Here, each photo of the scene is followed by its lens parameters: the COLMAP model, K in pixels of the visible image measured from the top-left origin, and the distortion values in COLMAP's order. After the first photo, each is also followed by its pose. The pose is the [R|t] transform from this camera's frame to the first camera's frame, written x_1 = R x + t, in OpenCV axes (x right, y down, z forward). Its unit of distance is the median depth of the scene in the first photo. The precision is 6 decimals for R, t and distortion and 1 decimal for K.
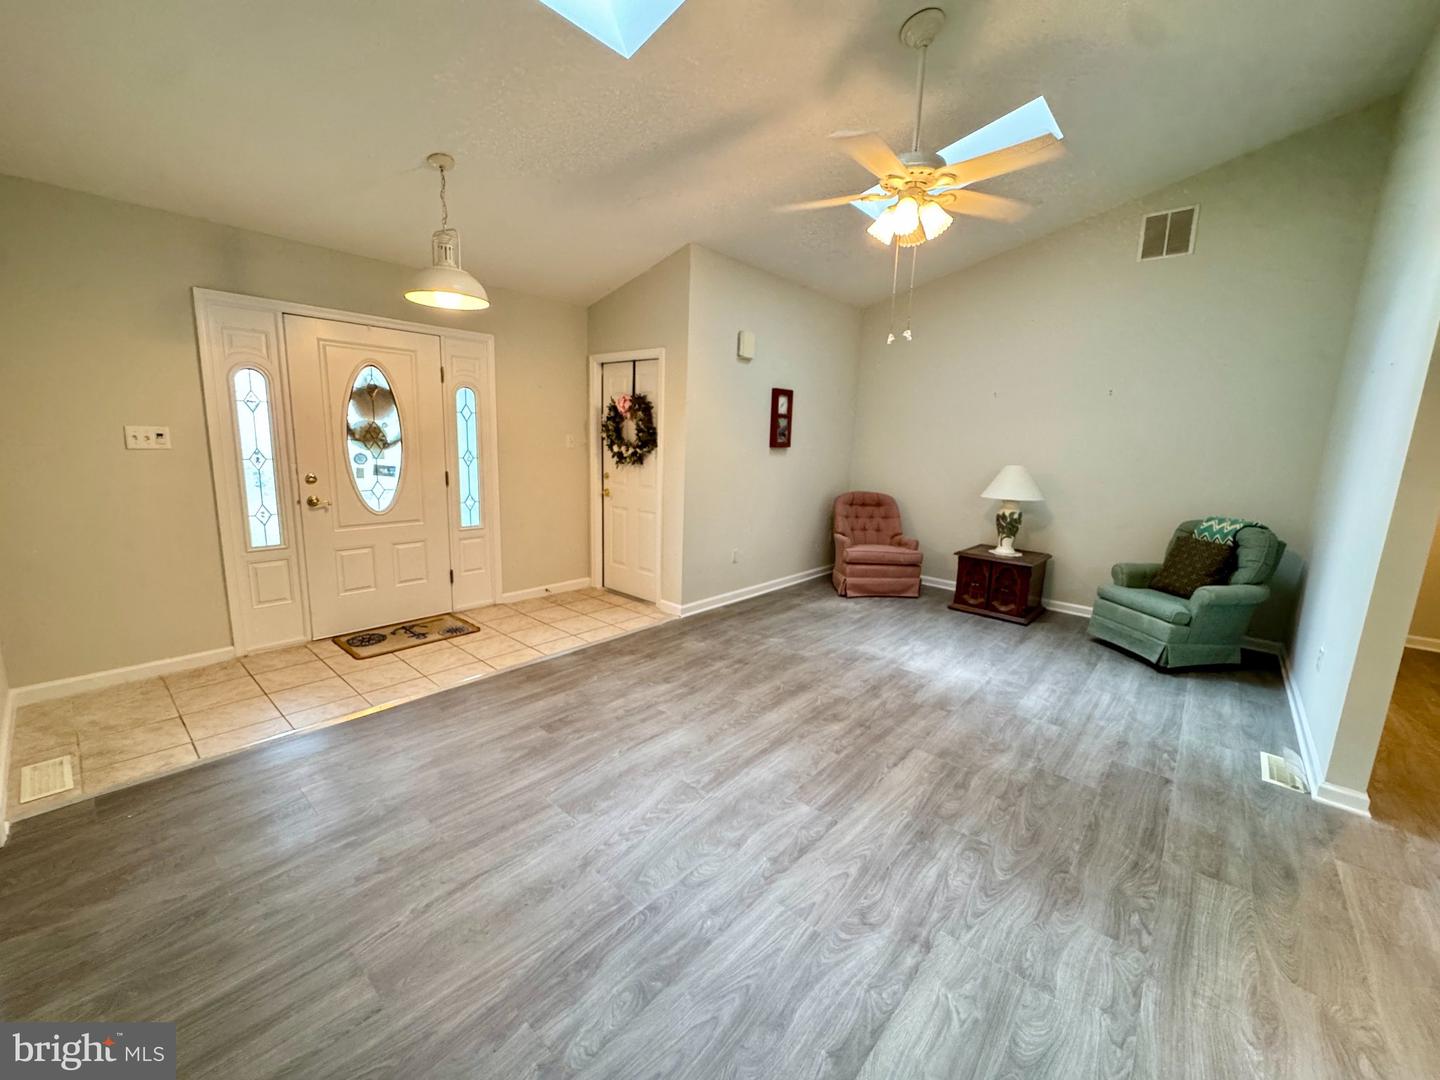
lens RADIAL K [[578.7, 0, 719.3], [0, 578.7, 538.9], [0, 0, 1]] dist [-0.003983, -0.000333]
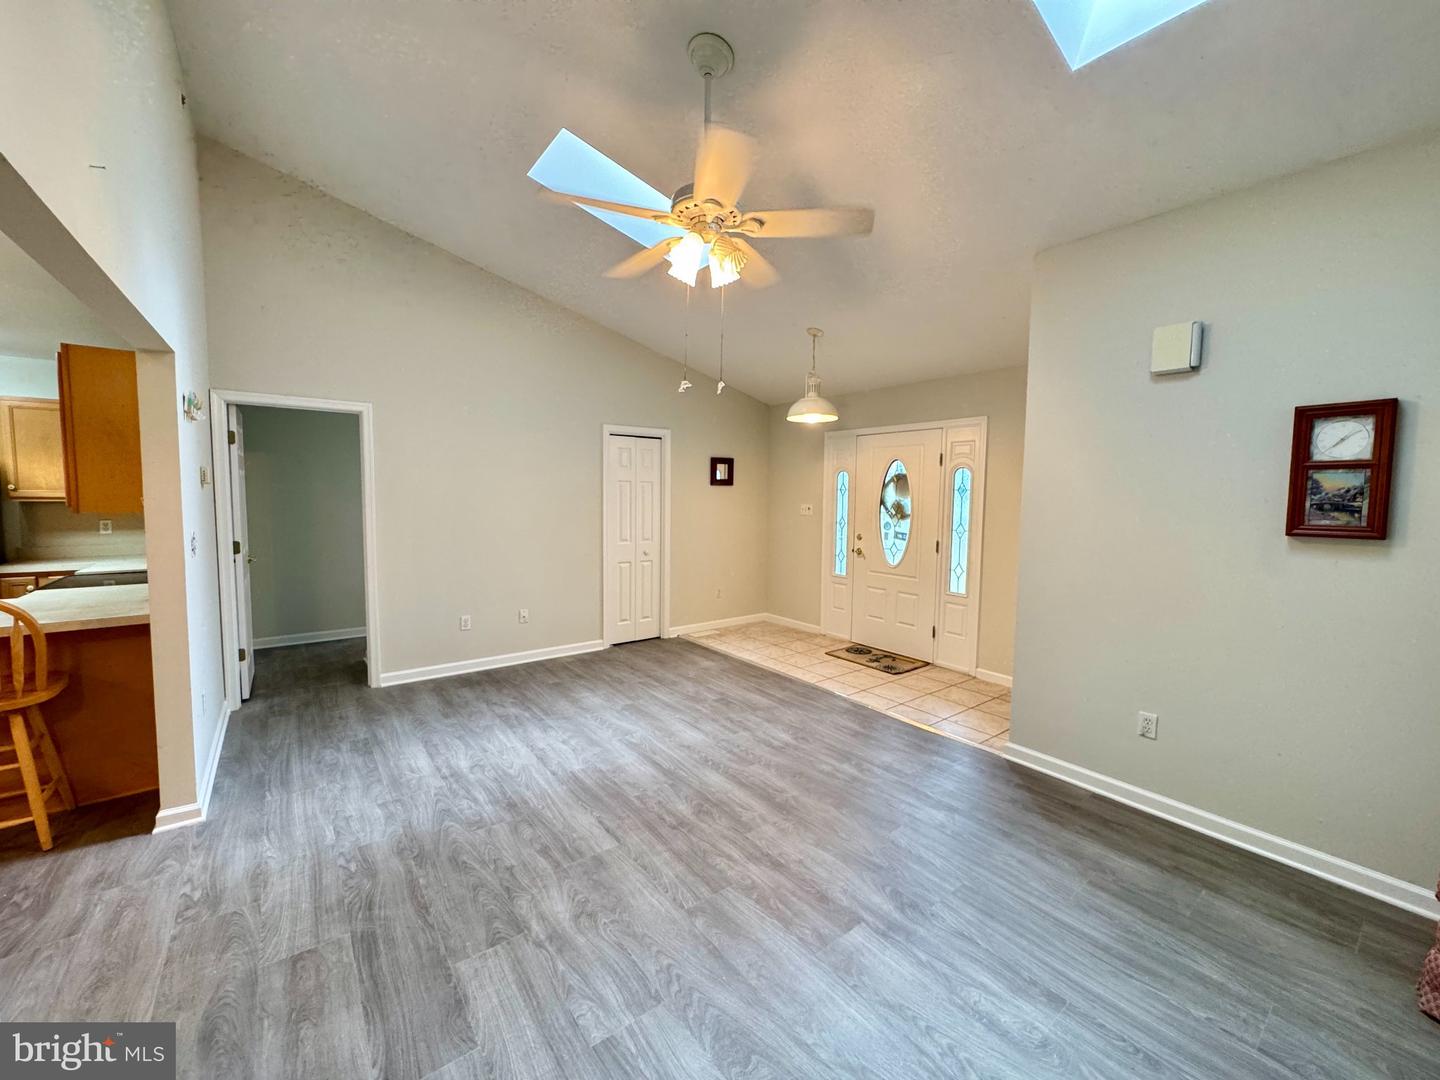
lens RADIAL K [[578.7, 0, 716.8], [0, 578.7, 538.1], [0, 0, 1]] dist [-0.003983, -0.000333]
pose [[-0.210334, 0.038951, -0.976853, 1.084583], [-0.194133, 0.977643, 0.080783, -0.185135], [0.958161, 0.206631, -0.198069, 1.148939]]
